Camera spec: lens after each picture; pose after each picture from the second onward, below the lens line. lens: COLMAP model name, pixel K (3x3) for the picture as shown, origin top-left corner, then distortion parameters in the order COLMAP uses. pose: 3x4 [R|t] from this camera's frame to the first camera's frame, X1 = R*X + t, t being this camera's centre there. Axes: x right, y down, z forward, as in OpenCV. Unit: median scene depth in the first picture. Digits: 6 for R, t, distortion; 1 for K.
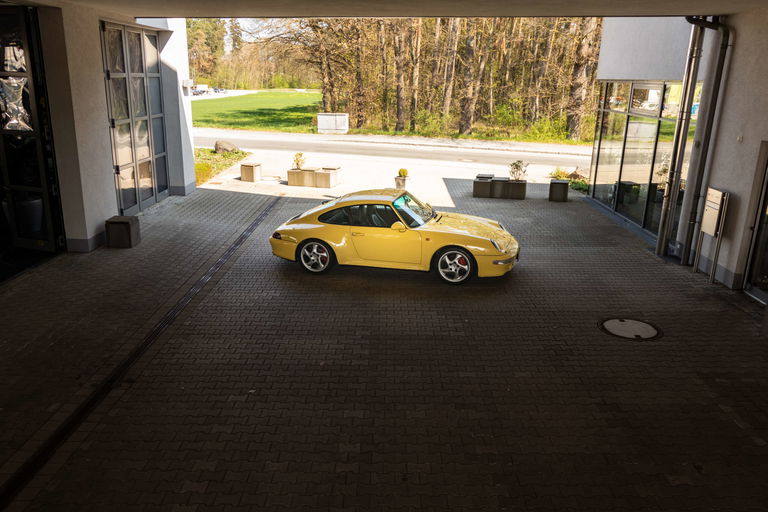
lens RADIAL K [[617.8, 0, 384.0], [0, 617.8, 256.0], [0, 0, 1]] dist [0.002854, -0.004999]
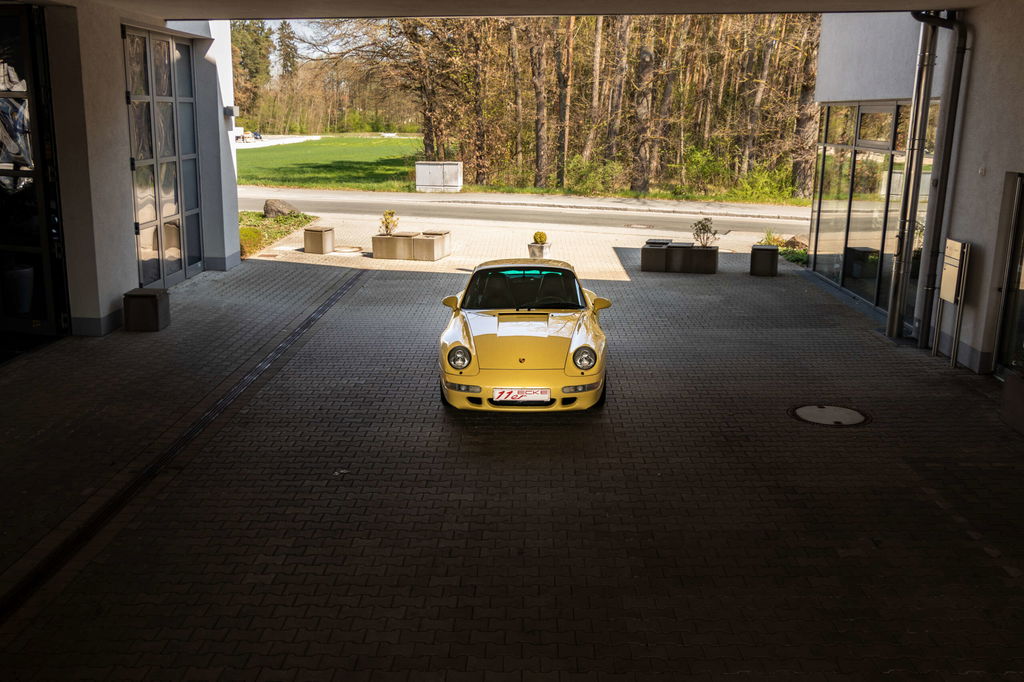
lens RADIAL K [[995.2, 0, 512.0], [0, 995.2, 341.0], [0, 0, 1]] dist [-0.020592, 0.024846]
pose [[0.999942, -0.003991, -0.010042, 0.015425], [0.003406, 0.998333, -0.057608, 0.065398], [0.010255, 0.057571, 0.998289, -0.150990]]
